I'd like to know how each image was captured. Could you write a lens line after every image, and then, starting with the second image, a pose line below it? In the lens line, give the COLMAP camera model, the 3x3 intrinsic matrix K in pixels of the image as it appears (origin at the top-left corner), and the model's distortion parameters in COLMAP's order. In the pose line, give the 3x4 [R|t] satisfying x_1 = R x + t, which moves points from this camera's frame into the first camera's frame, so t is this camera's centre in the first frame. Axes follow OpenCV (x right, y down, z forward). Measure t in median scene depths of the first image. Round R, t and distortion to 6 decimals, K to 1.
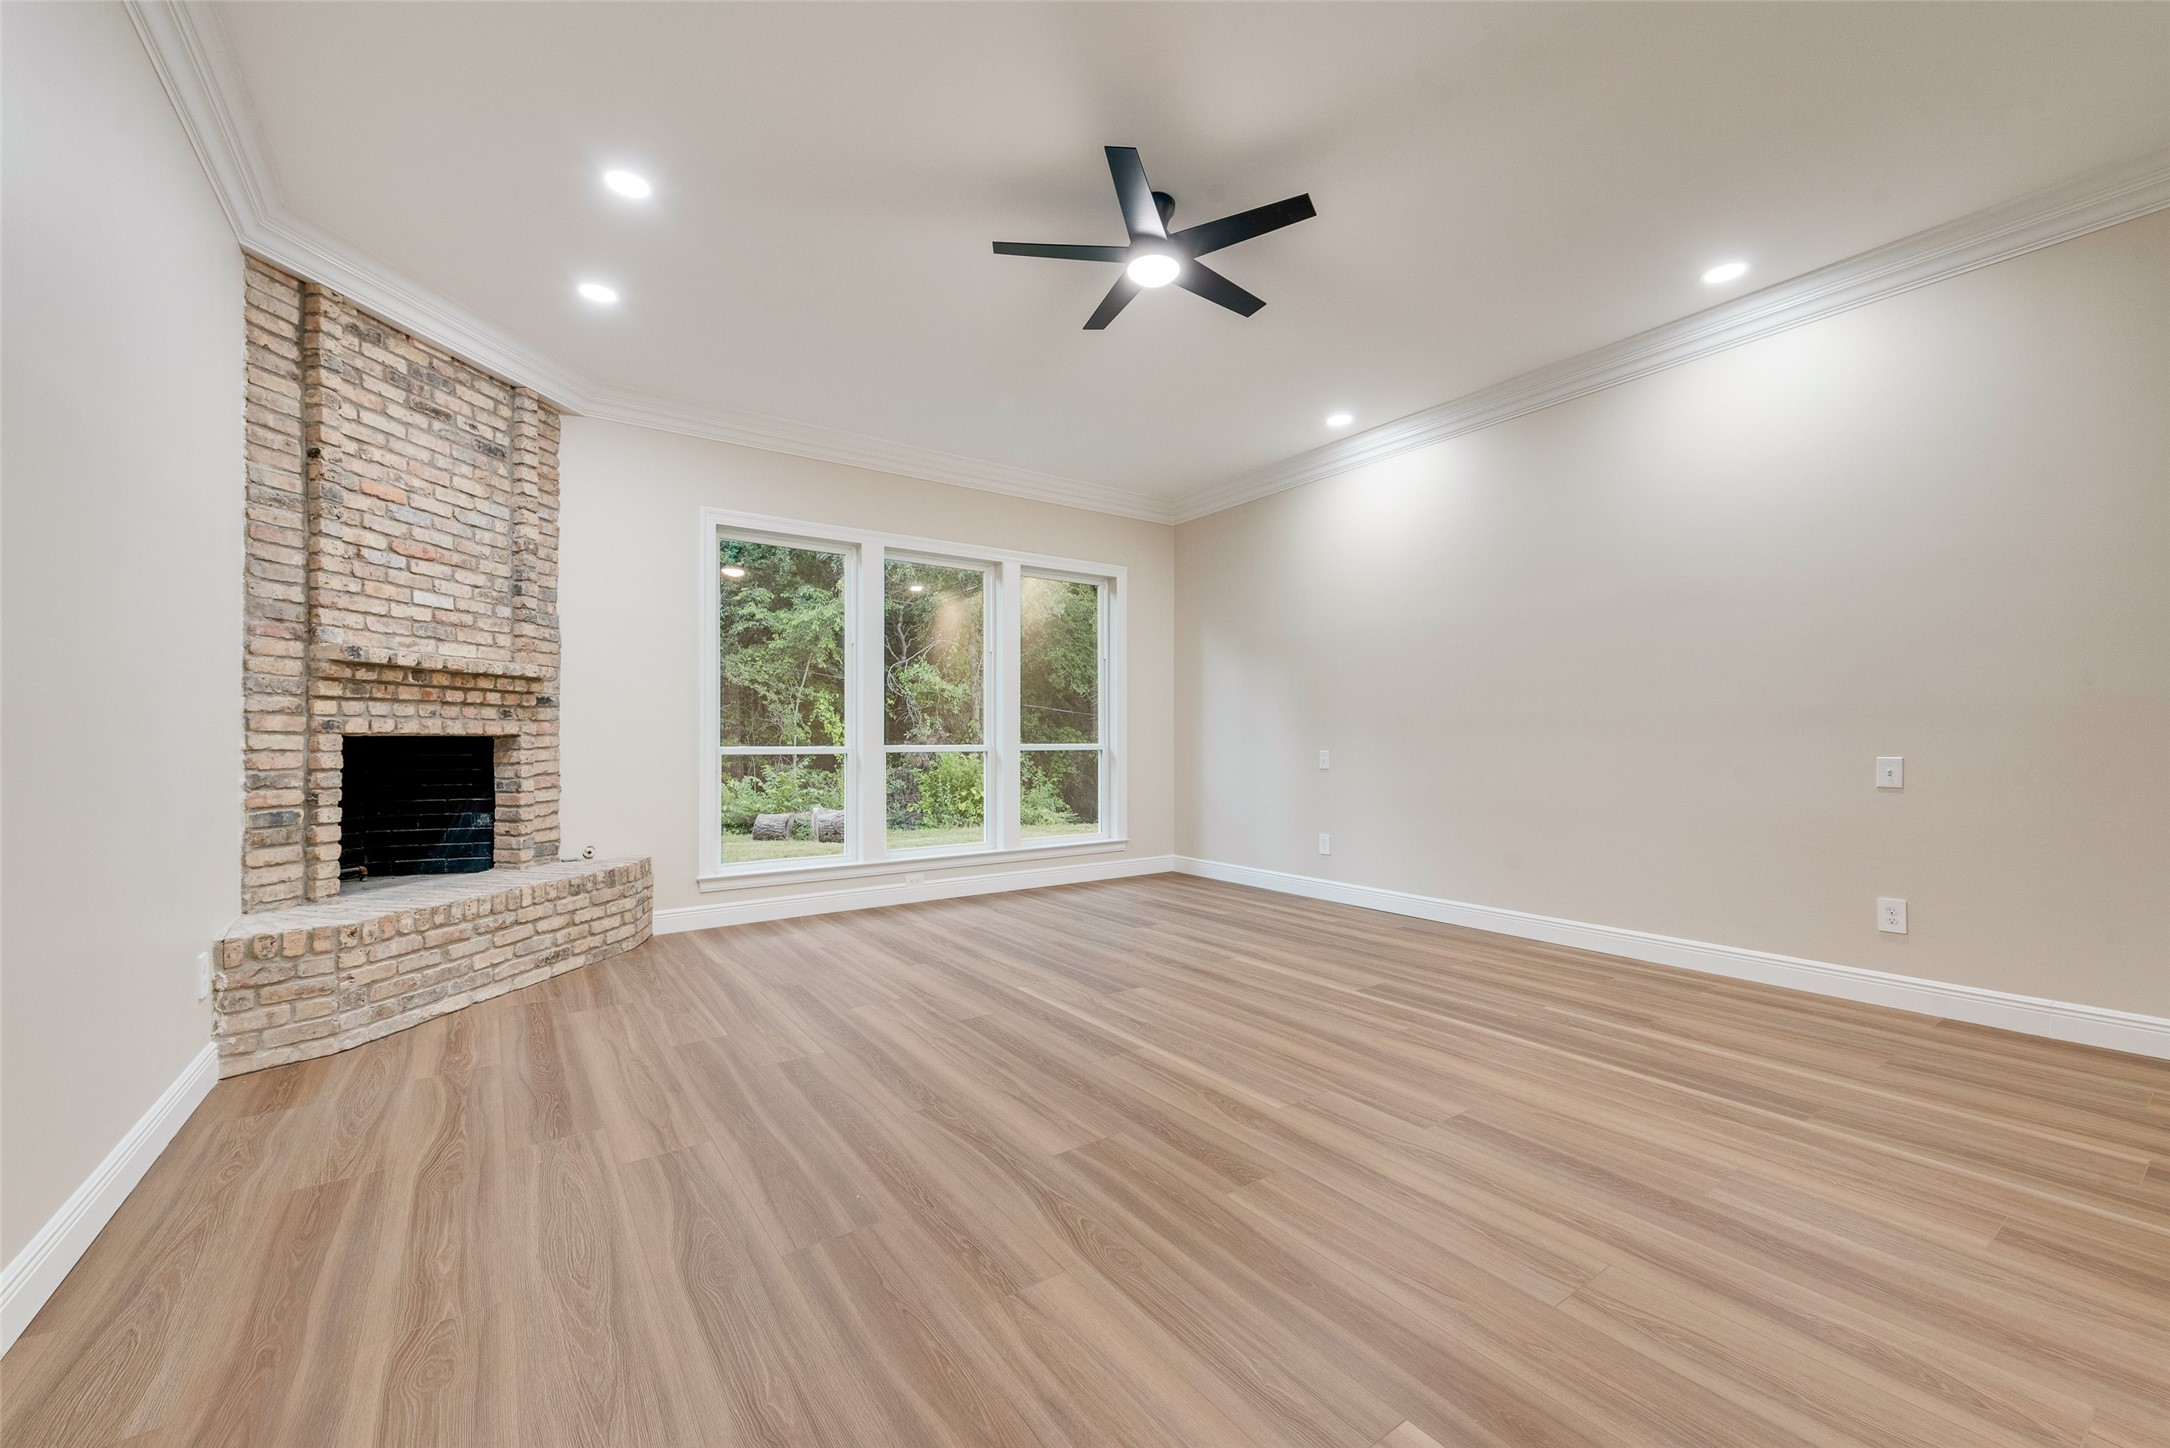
lens RADIAL K [[857.5, 0, 1084.0], [0, 857.5, 735.8], [0, 0, 1]] dist [0.019823, -0.007204]
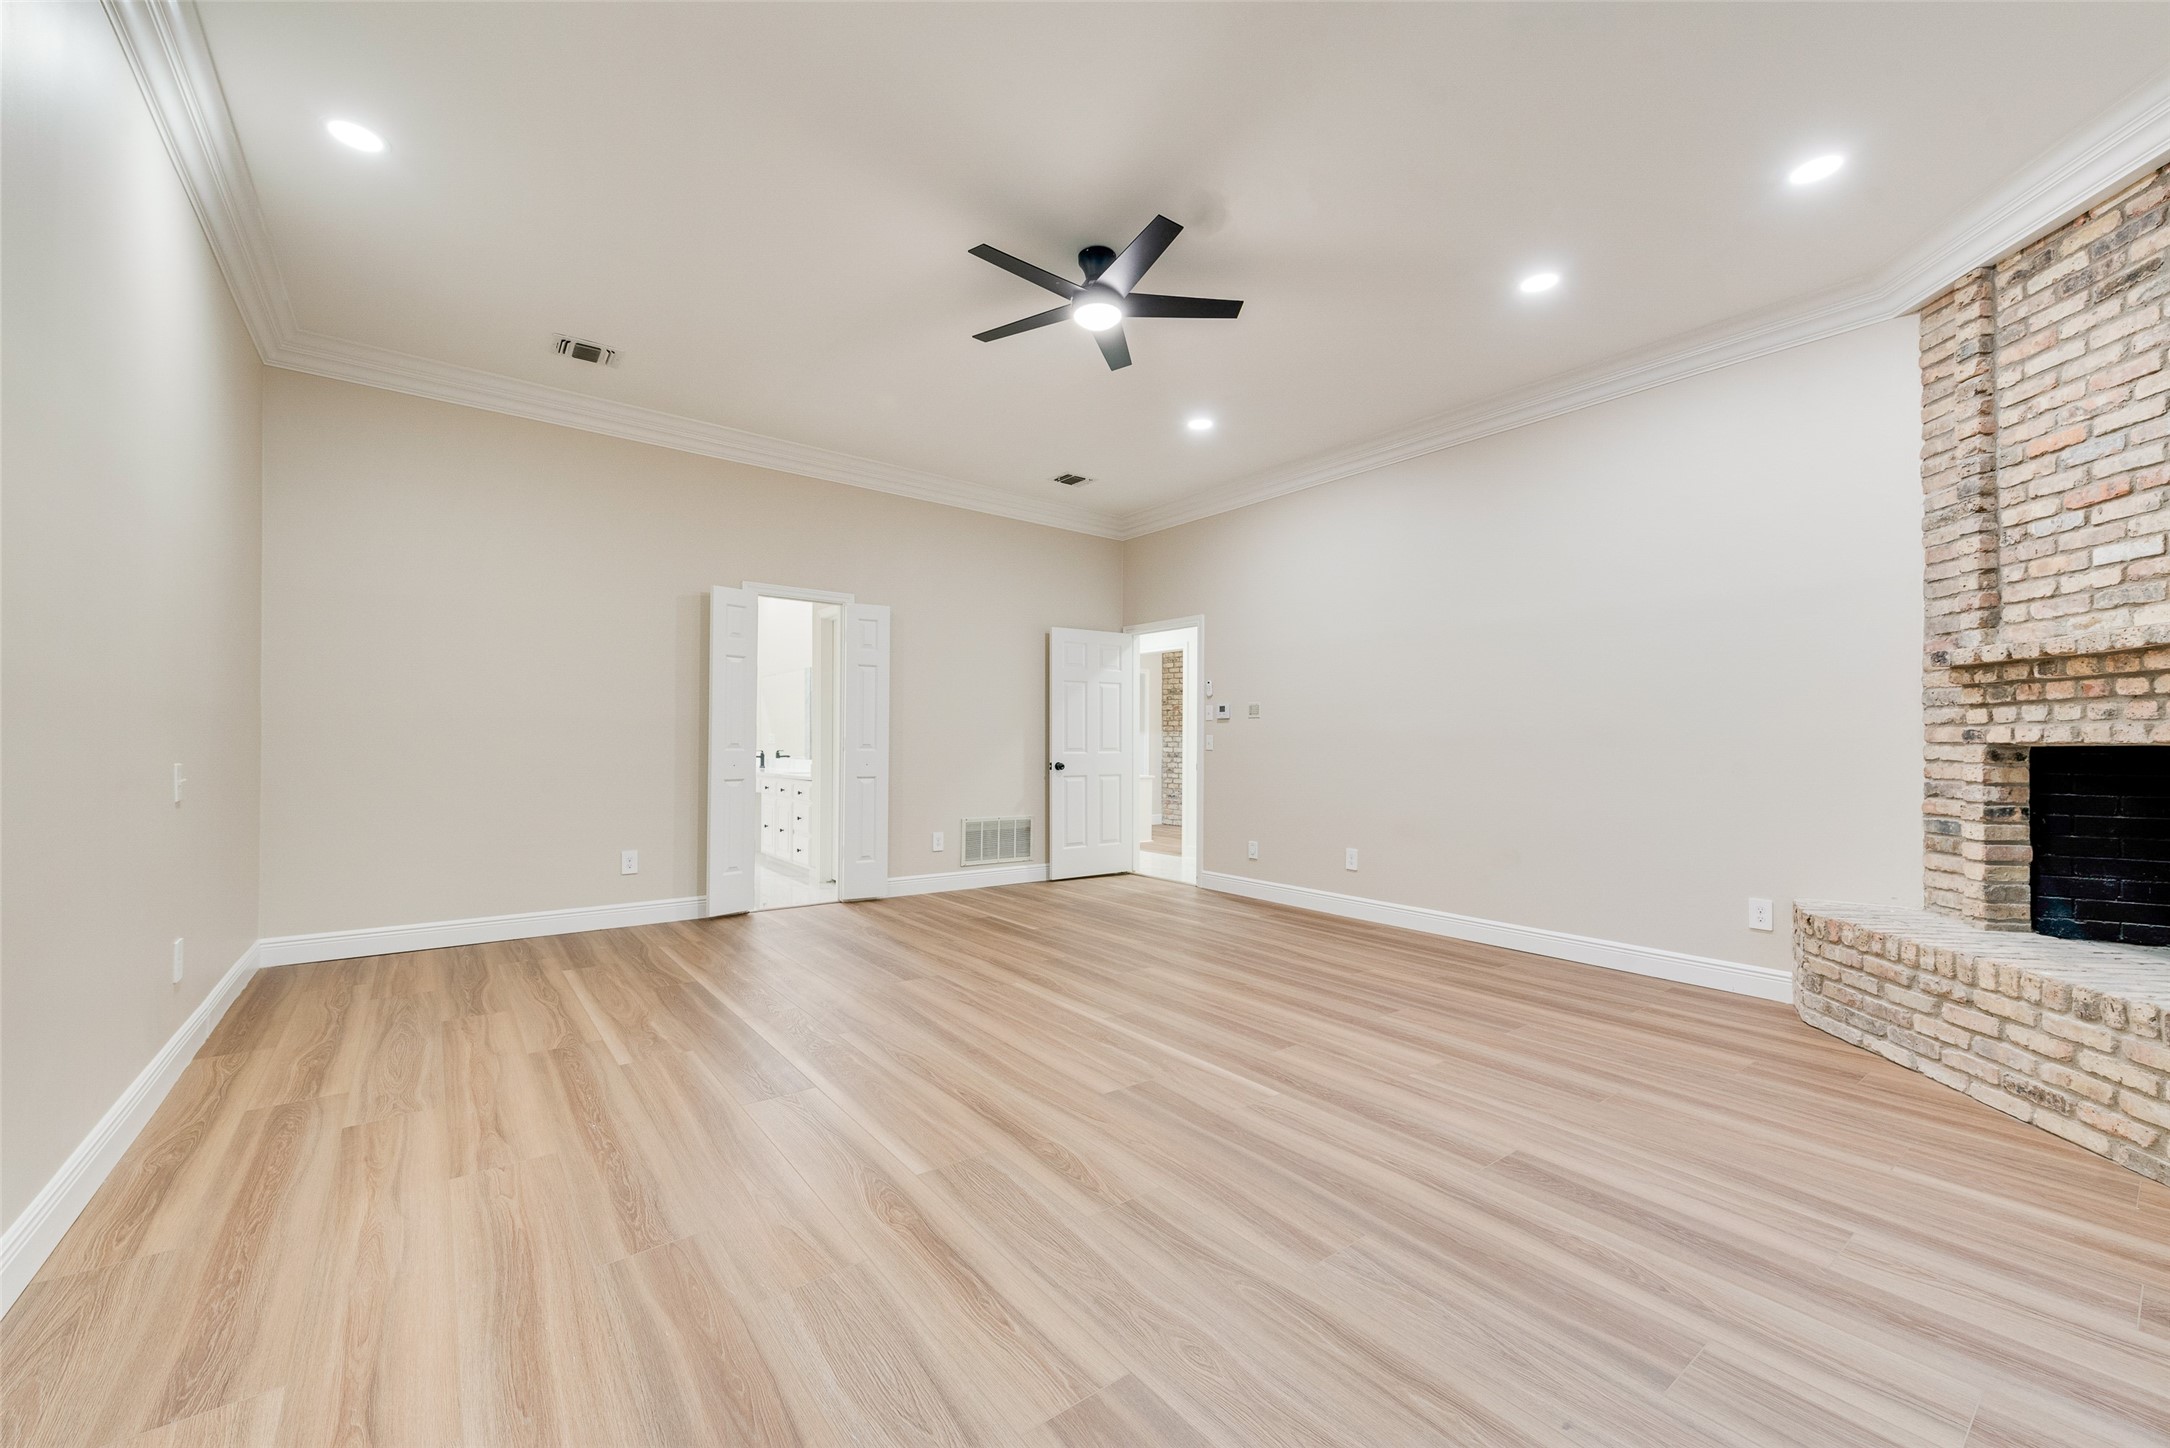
lens RADIAL K [[857.5, 0, 1084.0], [0, 857.5, 735.8], [0, 0, 1]] dist [0.019823, -0.007204]
pose [[-0.998981, -0.005860, -0.044752, 0.130937], [-0.005133, 0.999853, -0.016335, 0.008689], [0.044841, -0.016089, -0.998865, 1.891734]]
